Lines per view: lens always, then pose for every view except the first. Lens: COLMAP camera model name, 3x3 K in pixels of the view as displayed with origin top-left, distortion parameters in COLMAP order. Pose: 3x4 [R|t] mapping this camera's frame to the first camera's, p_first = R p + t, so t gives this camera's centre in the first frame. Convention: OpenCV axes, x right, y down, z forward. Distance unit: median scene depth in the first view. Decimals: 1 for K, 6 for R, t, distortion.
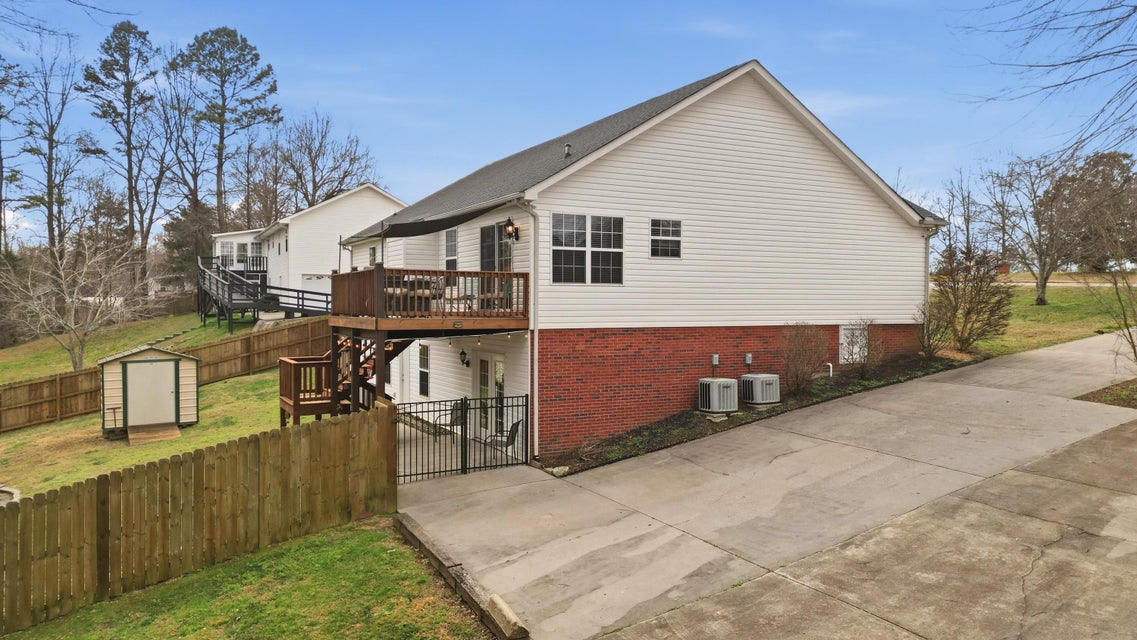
lens RADIAL K [[787.0, 0, 568.0], [0, 787.0, 313.6], [0, 0, 1]] dist [0.052673, -0.029661]
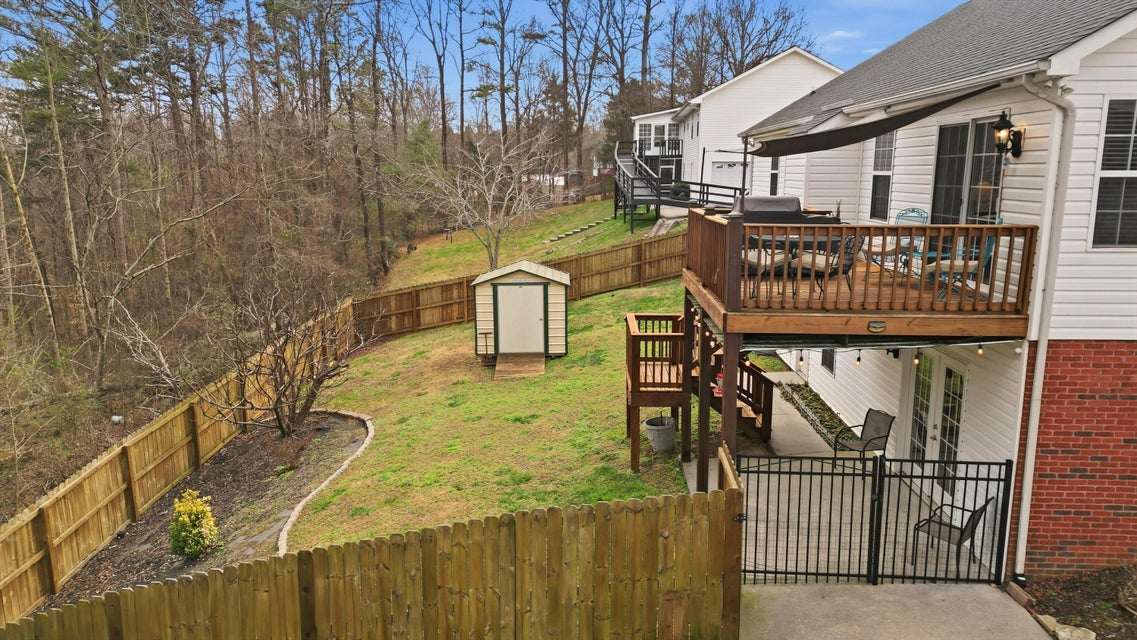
lens RADIAL K [[787.0, 0, 572.0], [0, 787.0, 320.4], [0, 0, 1]] dist [0.052673, -0.029661]
pose [[0.863953, 0.091603, -0.495171, -0.044543], [-0.005306, 0.984917, 0.172944, -0.072144], [0.503545, -0.146788, 0.851408, 0.372611]]
